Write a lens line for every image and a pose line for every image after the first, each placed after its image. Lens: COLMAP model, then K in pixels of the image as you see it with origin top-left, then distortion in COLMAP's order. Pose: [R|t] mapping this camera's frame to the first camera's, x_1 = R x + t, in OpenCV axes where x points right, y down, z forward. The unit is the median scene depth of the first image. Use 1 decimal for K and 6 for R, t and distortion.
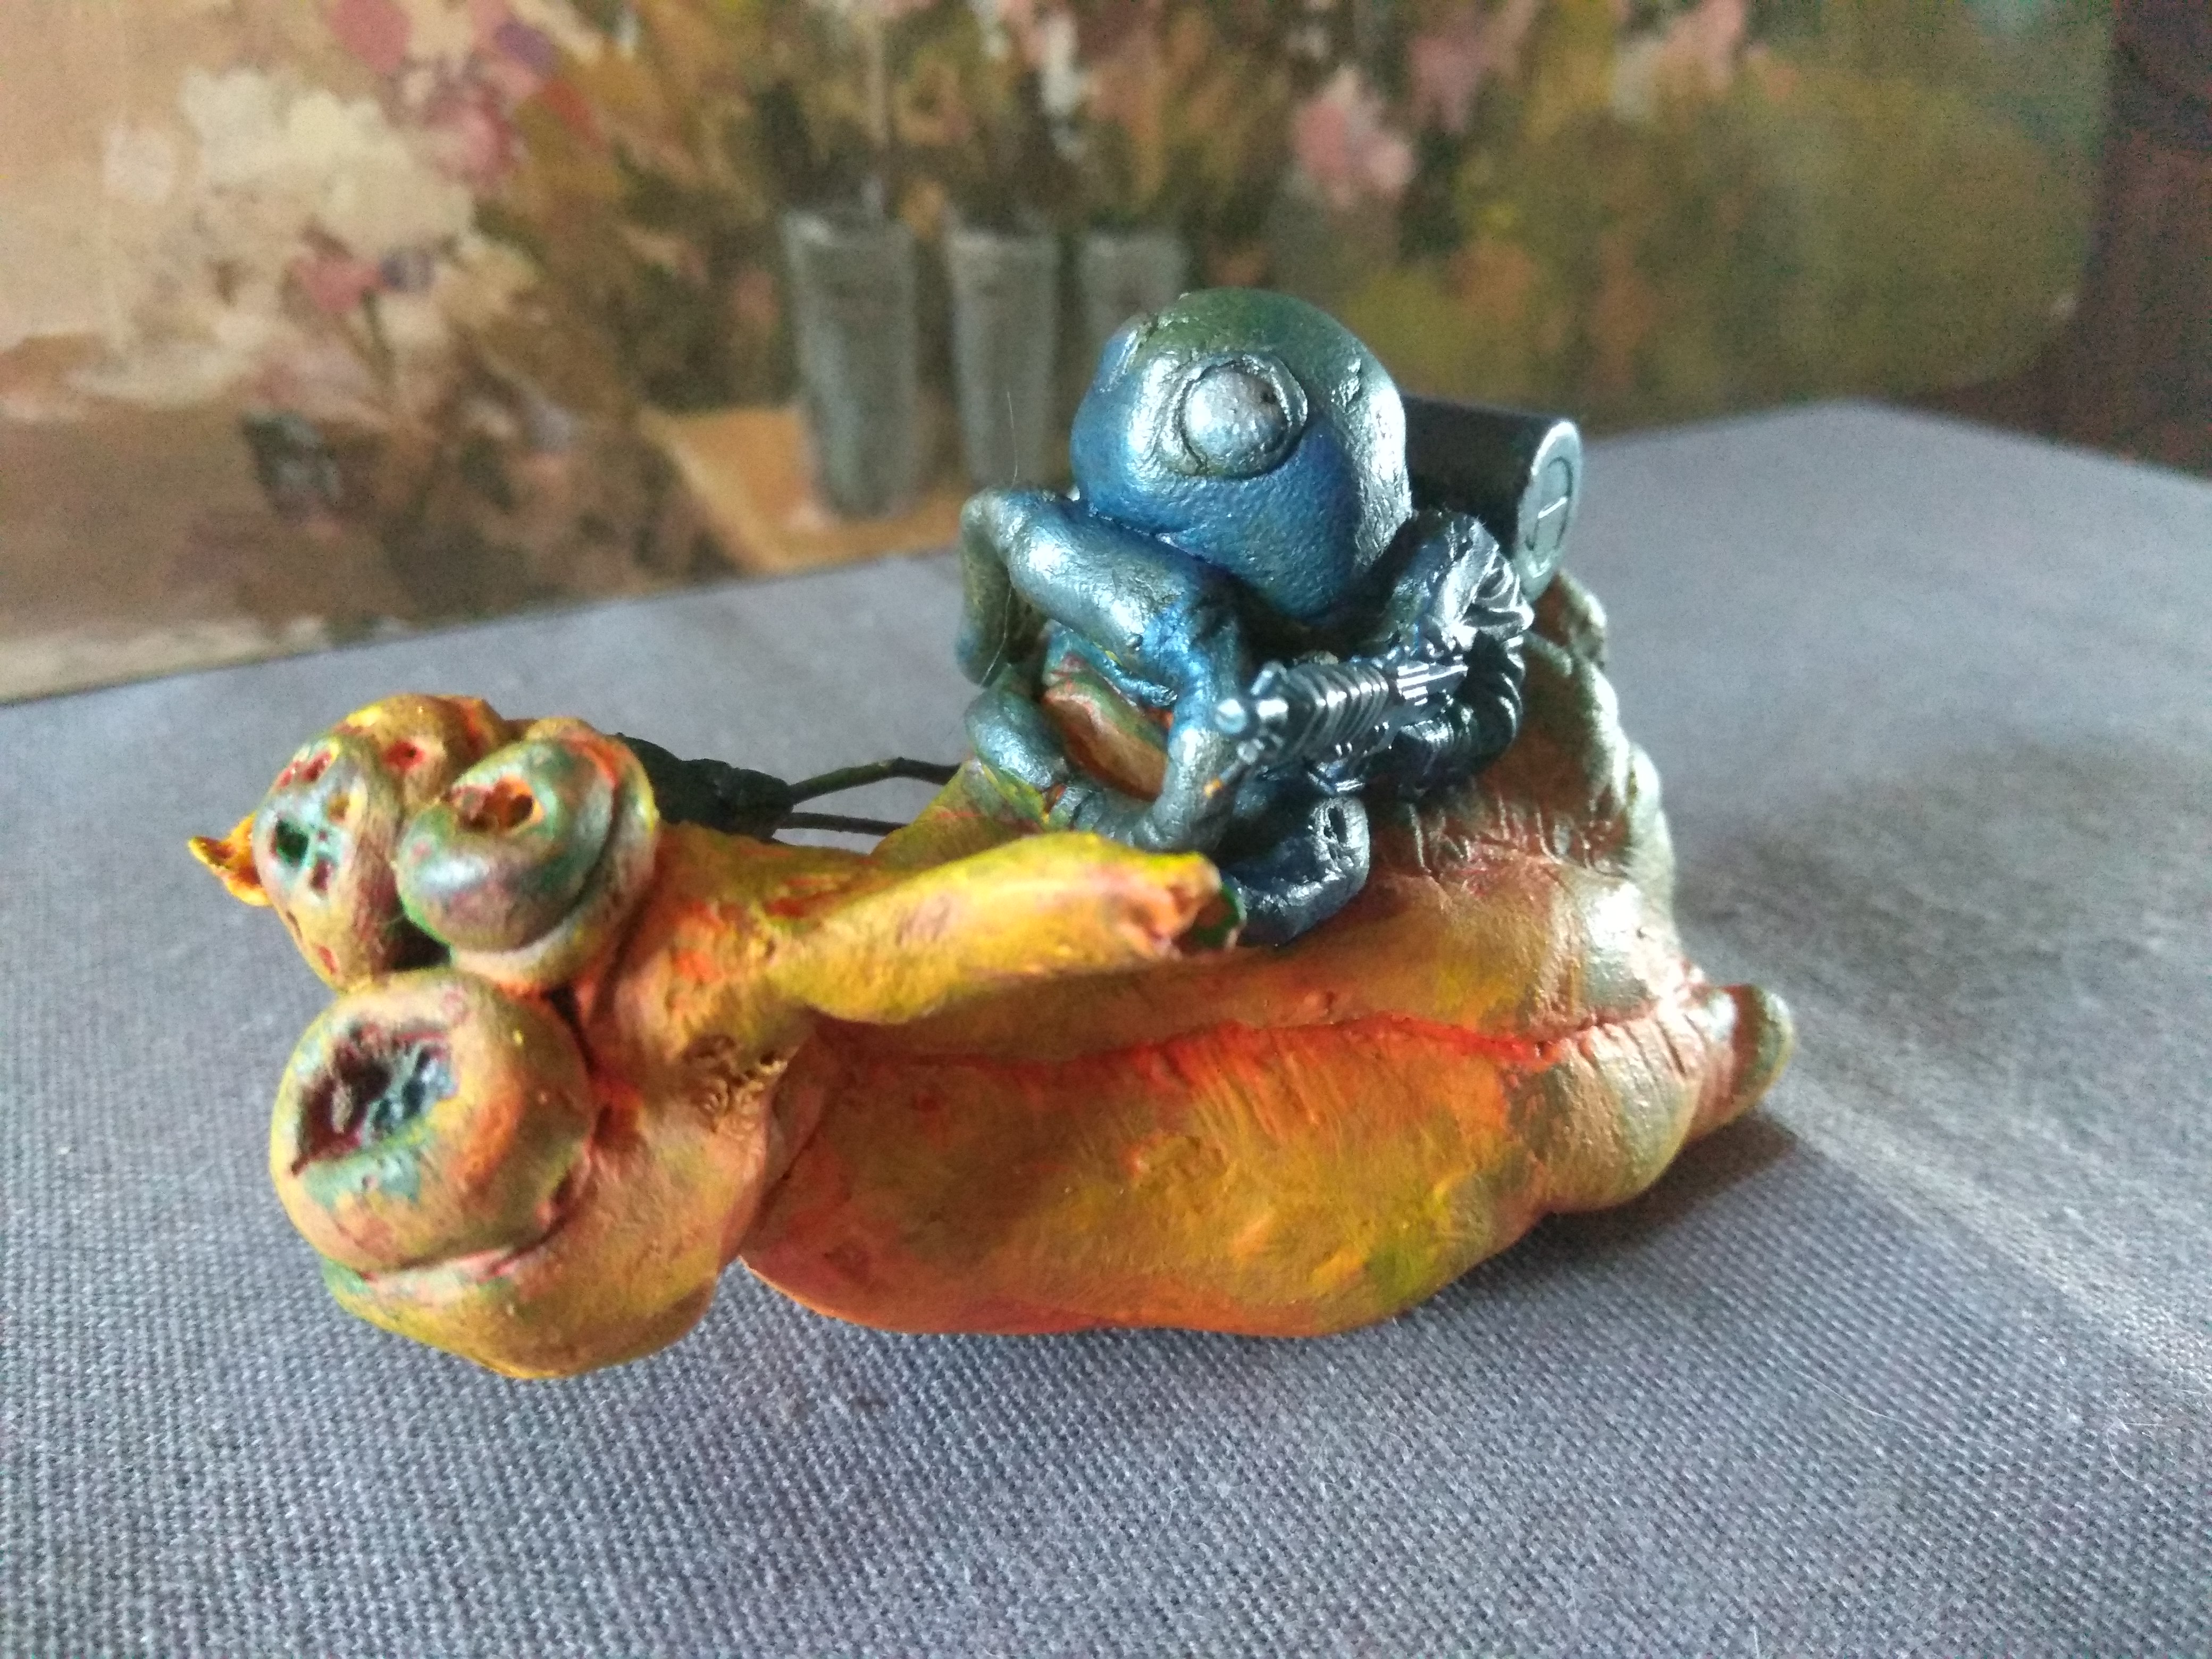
lens RADIAL K [[1810.2, 0, 1106.0], [0, 1810.2, 829.5], [0, 0, 1]] dist [0.014342, -0.106264]
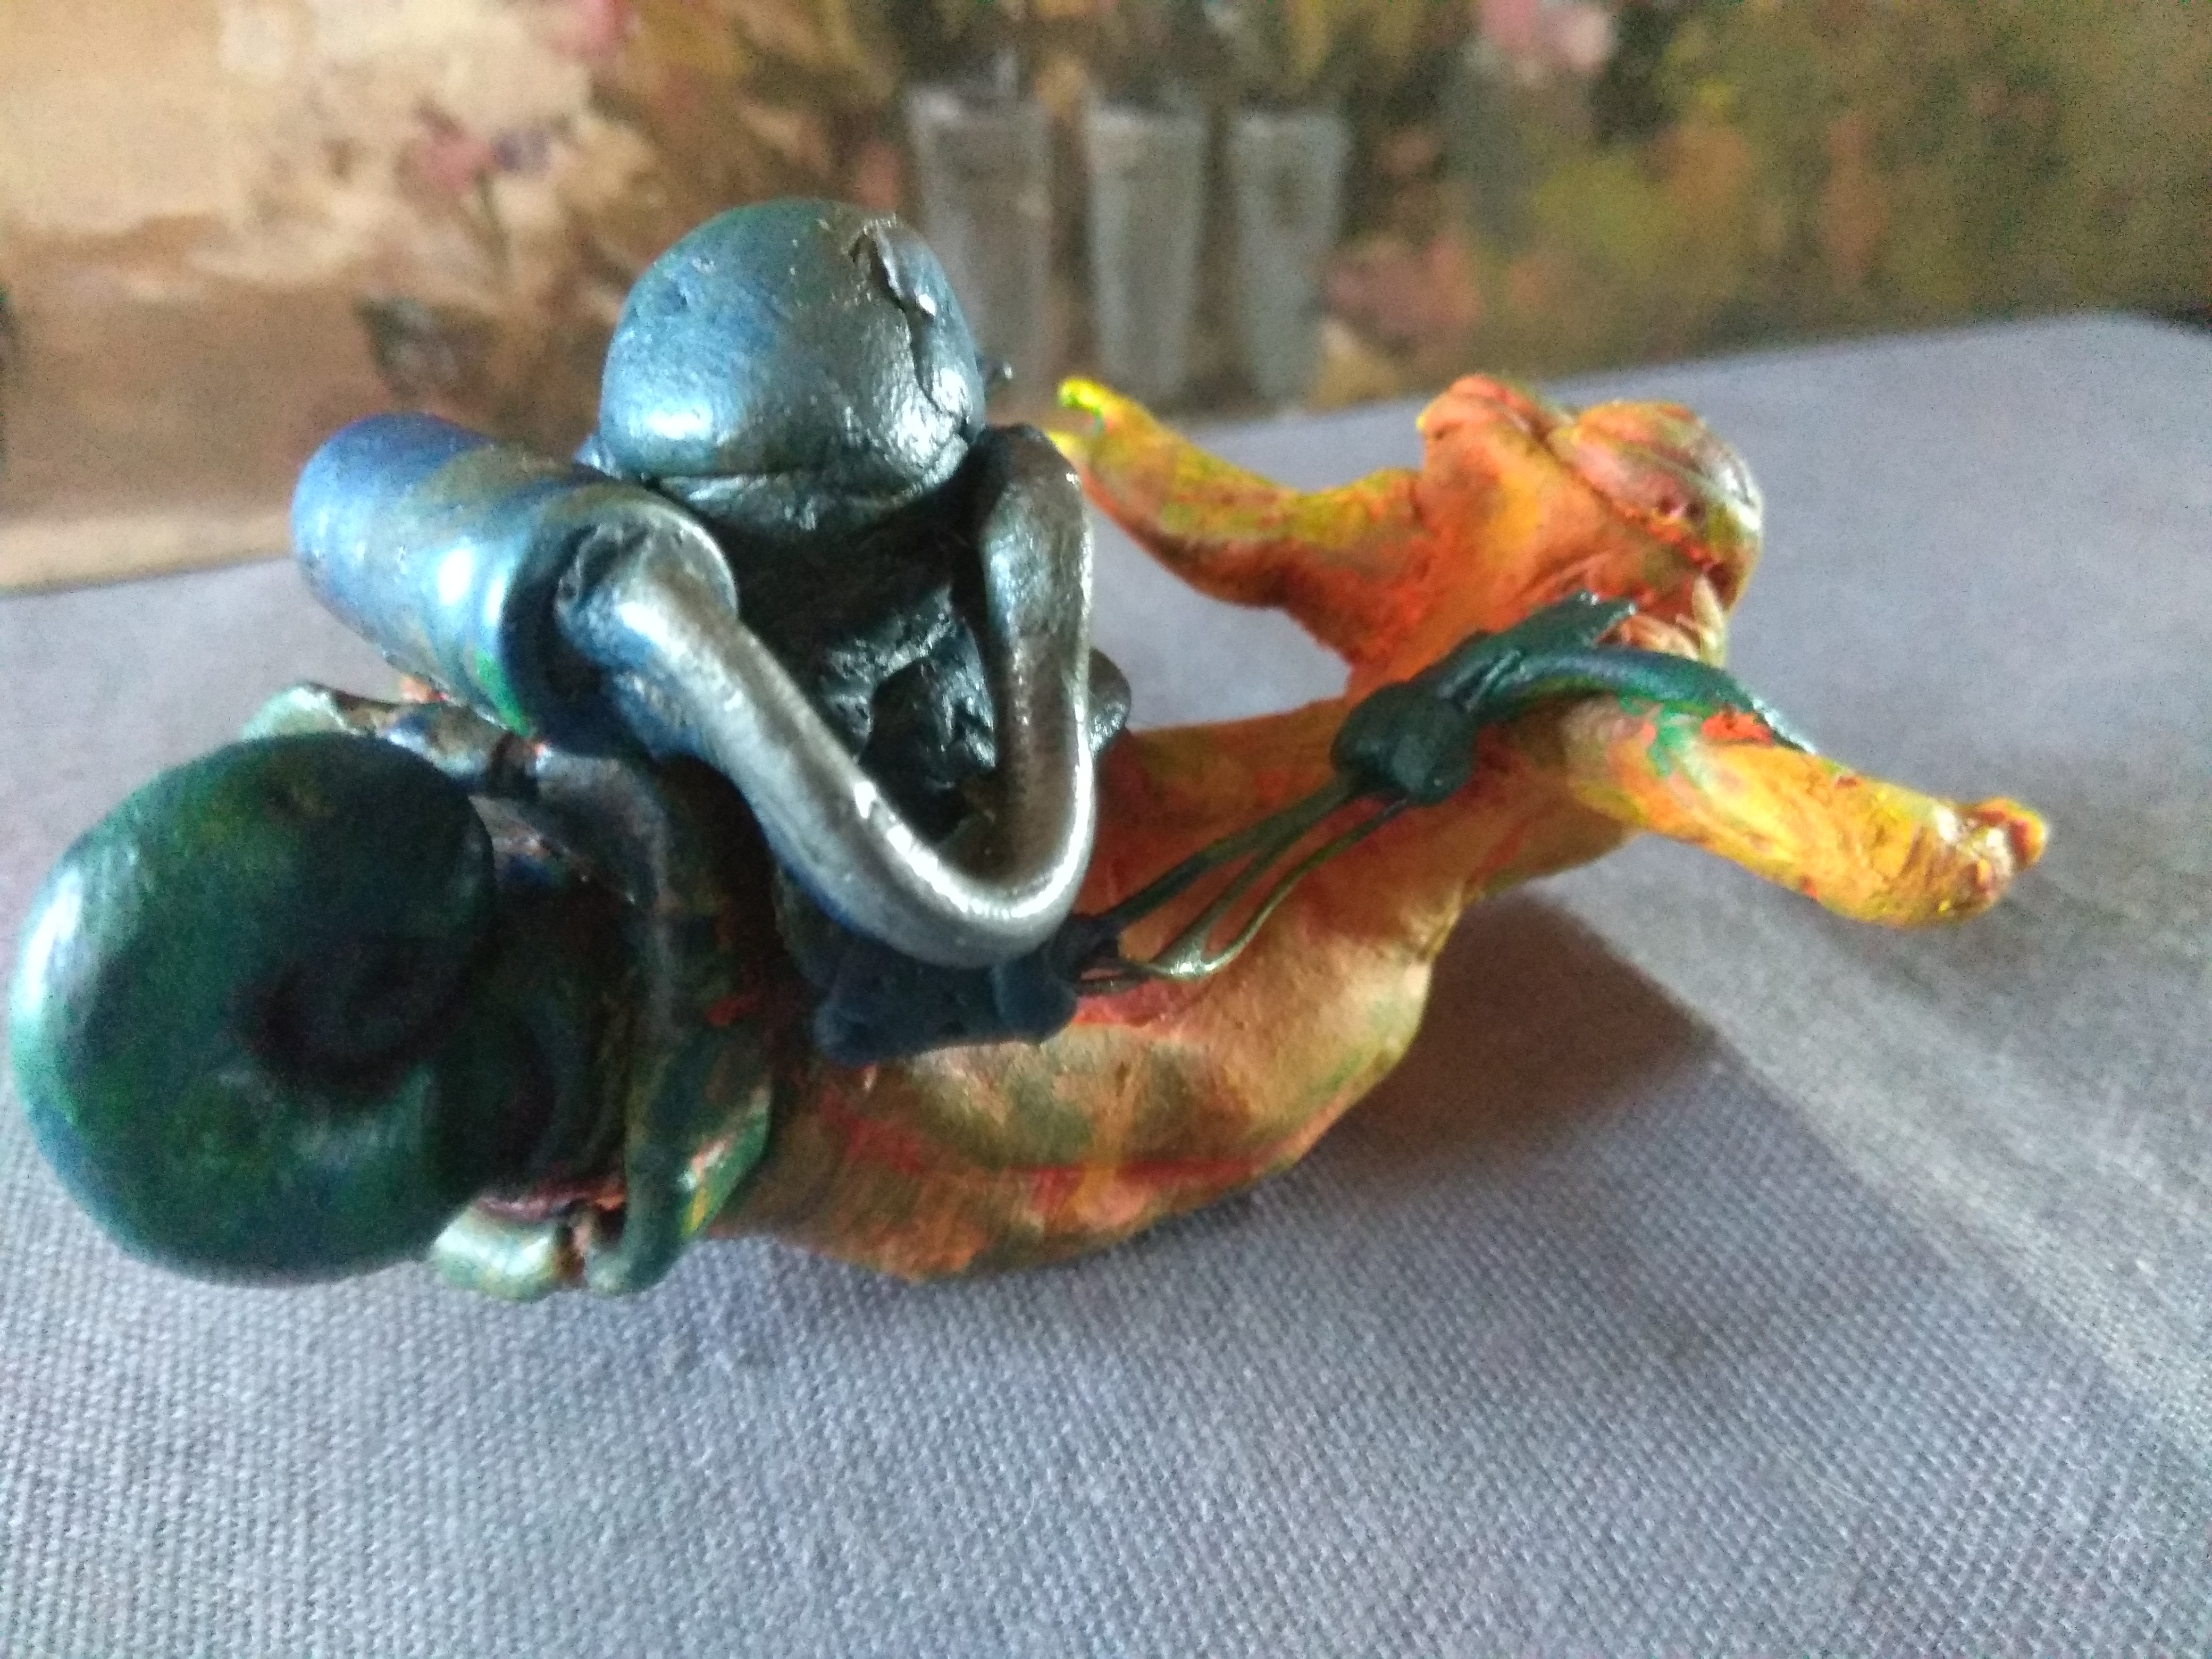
lens RADIAL K [[1828.5, 0, 1063.3], [0, 1828.5, 850.6], [0, 0, 1]] dist [-0.000574, -0.102224]
pose [[0.987497, 0.058819, -0.146256, 0.159476], [-0.049010, 0.996357, 0.069790, -0.027837], [0.149828, -0.061750, 0.986782, 0.091844]]
